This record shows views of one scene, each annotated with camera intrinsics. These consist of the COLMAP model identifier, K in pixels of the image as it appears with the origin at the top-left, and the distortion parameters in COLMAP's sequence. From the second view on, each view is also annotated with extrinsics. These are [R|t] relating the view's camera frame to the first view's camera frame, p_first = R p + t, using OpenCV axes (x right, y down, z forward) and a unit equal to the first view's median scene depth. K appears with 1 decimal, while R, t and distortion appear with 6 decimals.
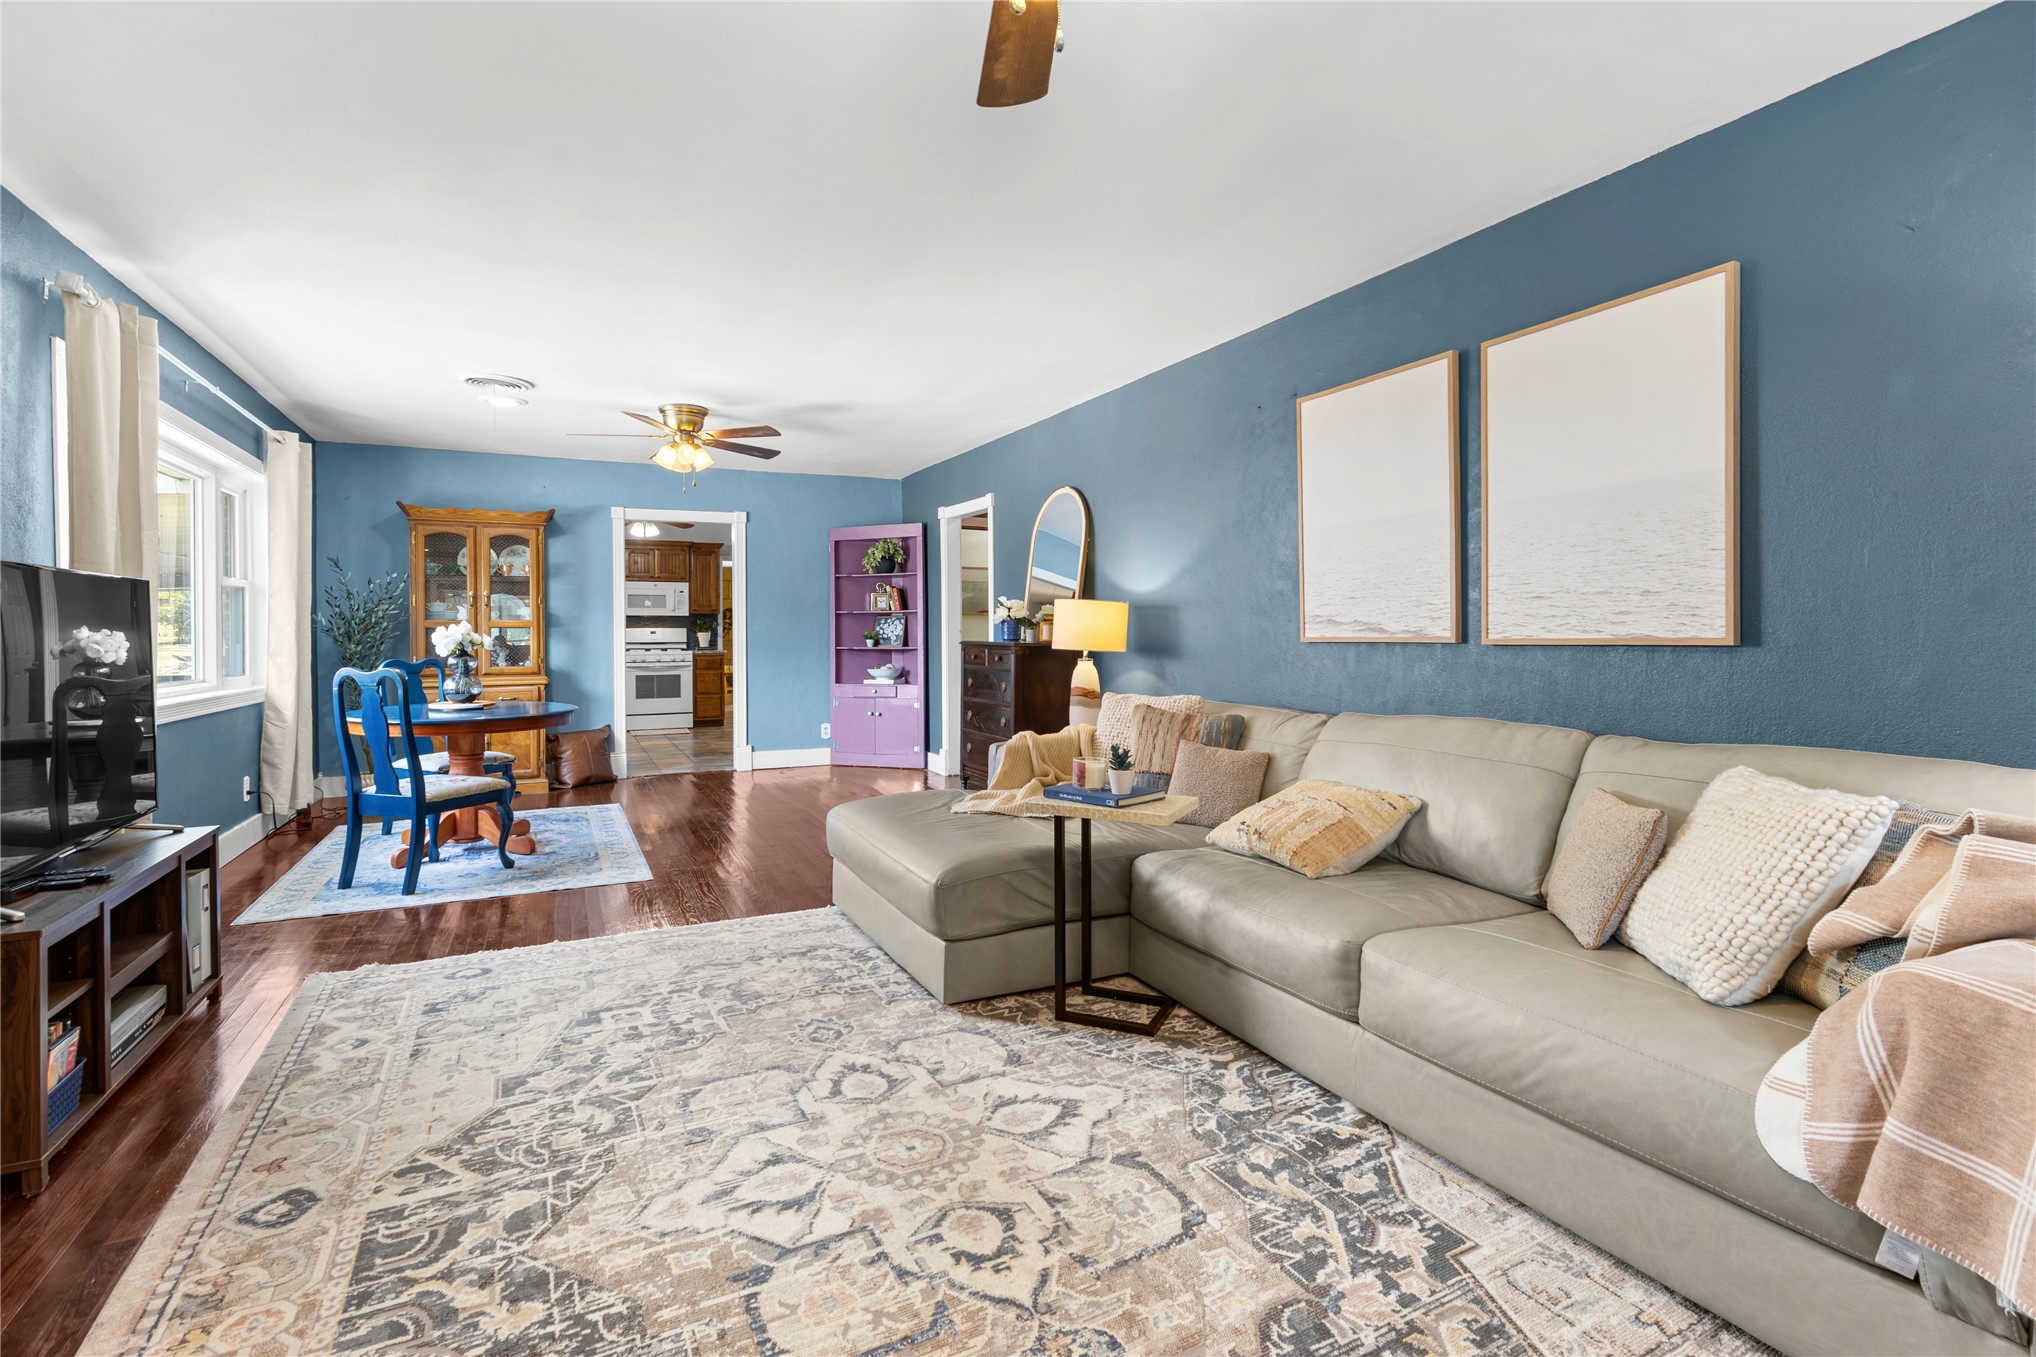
lens RADIAL K [[944.2, 0, 1016.8], [0, 944.2, 643.6], [0, 0, 1]] dist [-0.000422, 0.000458]
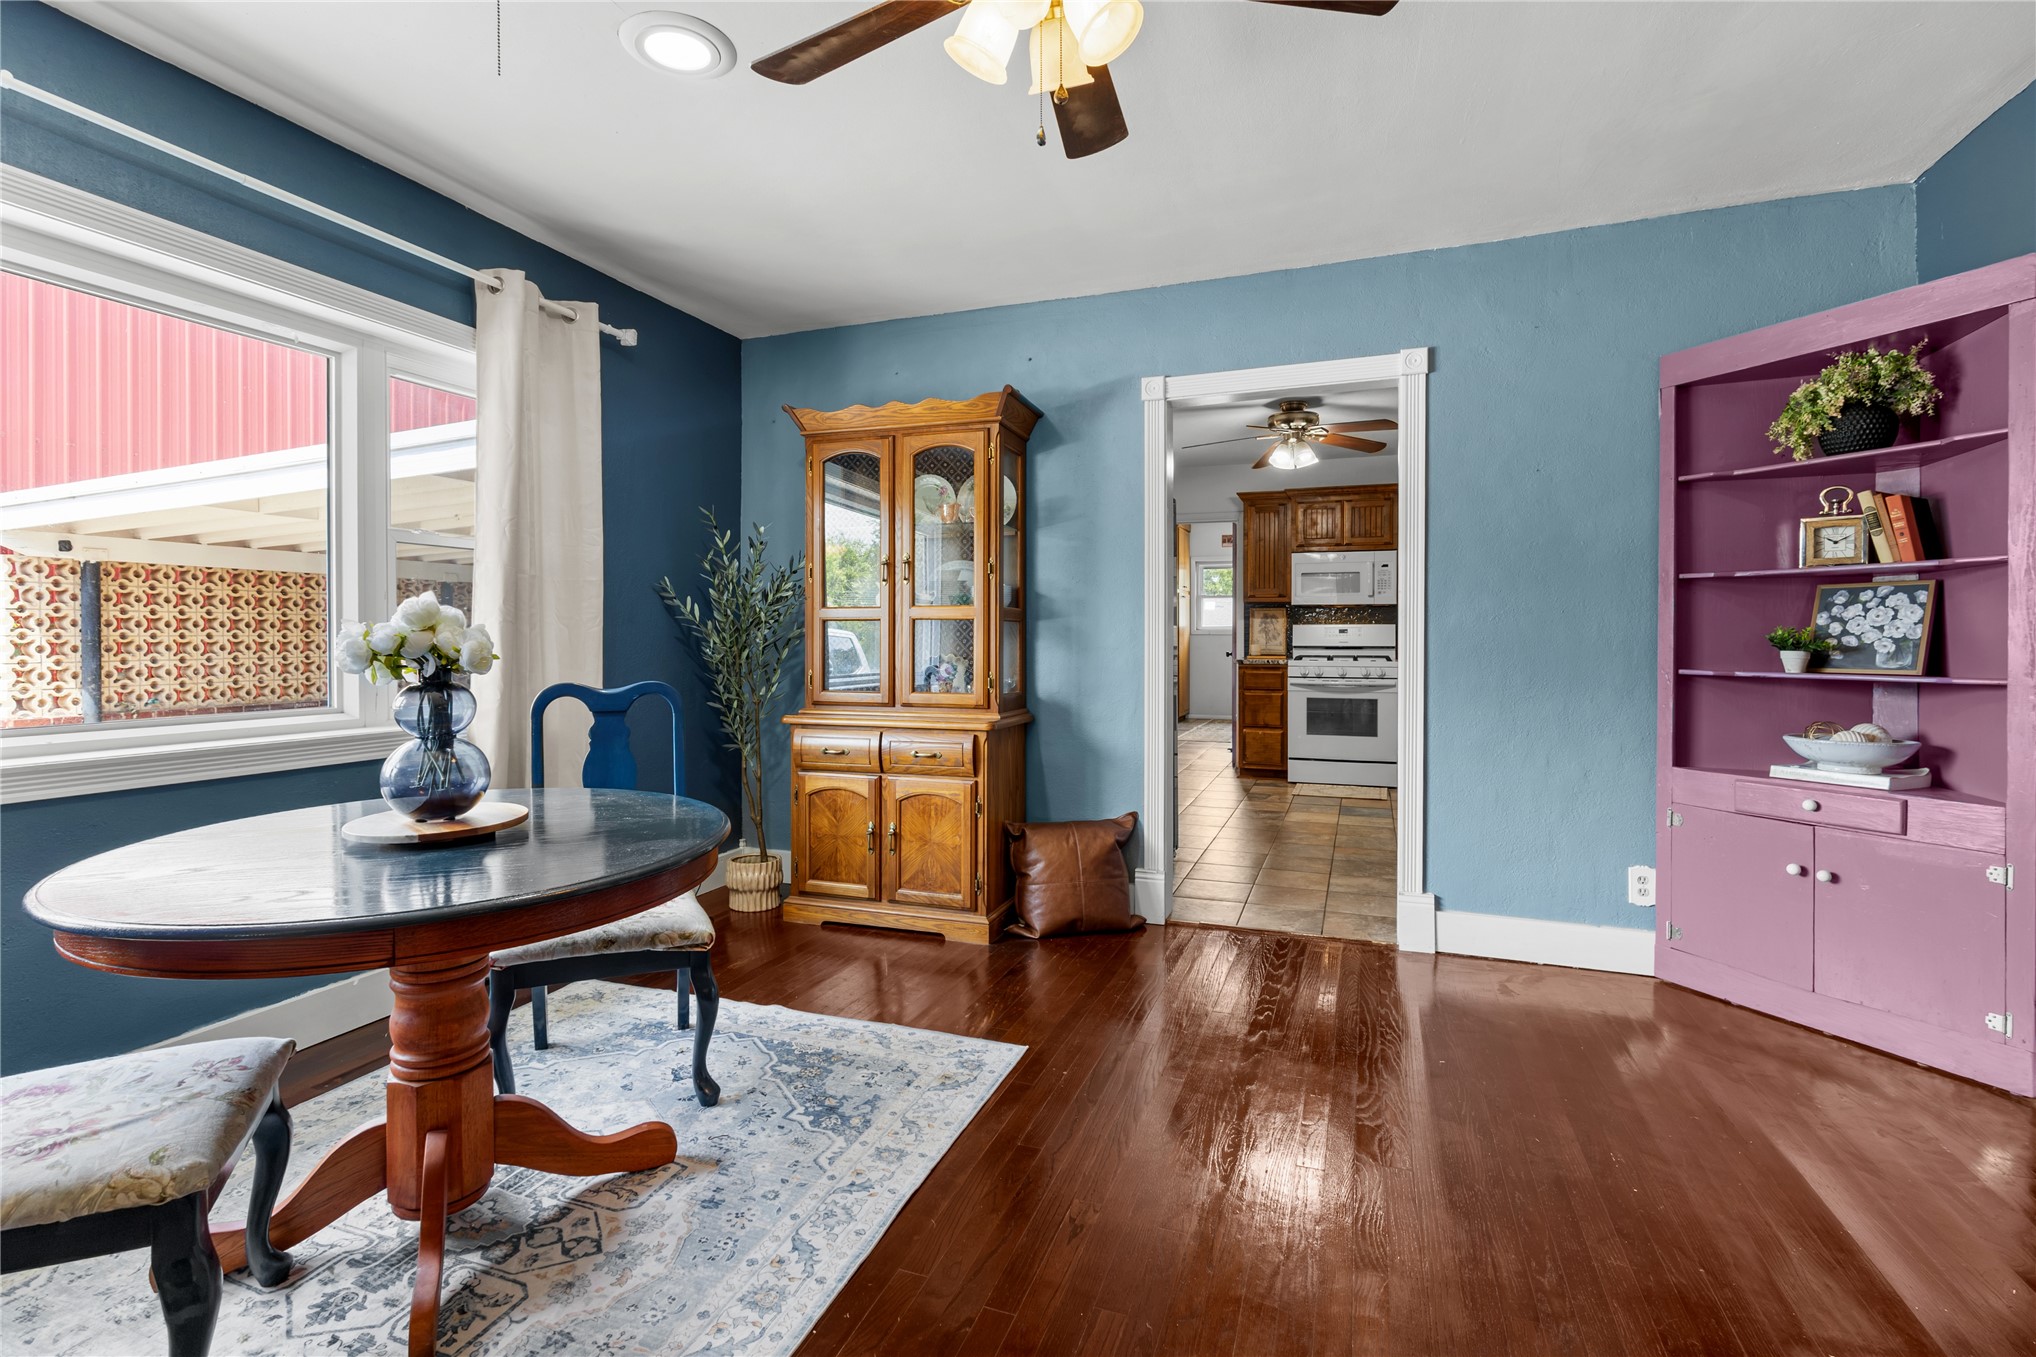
lens RADIAL K [[944.2, 0, 1016.8], [0, 944.2, 643.6], [0, 0, 1]] dist [-0.000422, 0.000458]
pose [[0.690817, 0.010932, -0.722947, -0.104836], [-0.010857, 0.999930, 0.004747, -0.005685], [0.722948, 0.004570, 0.690887, 0.569381]]
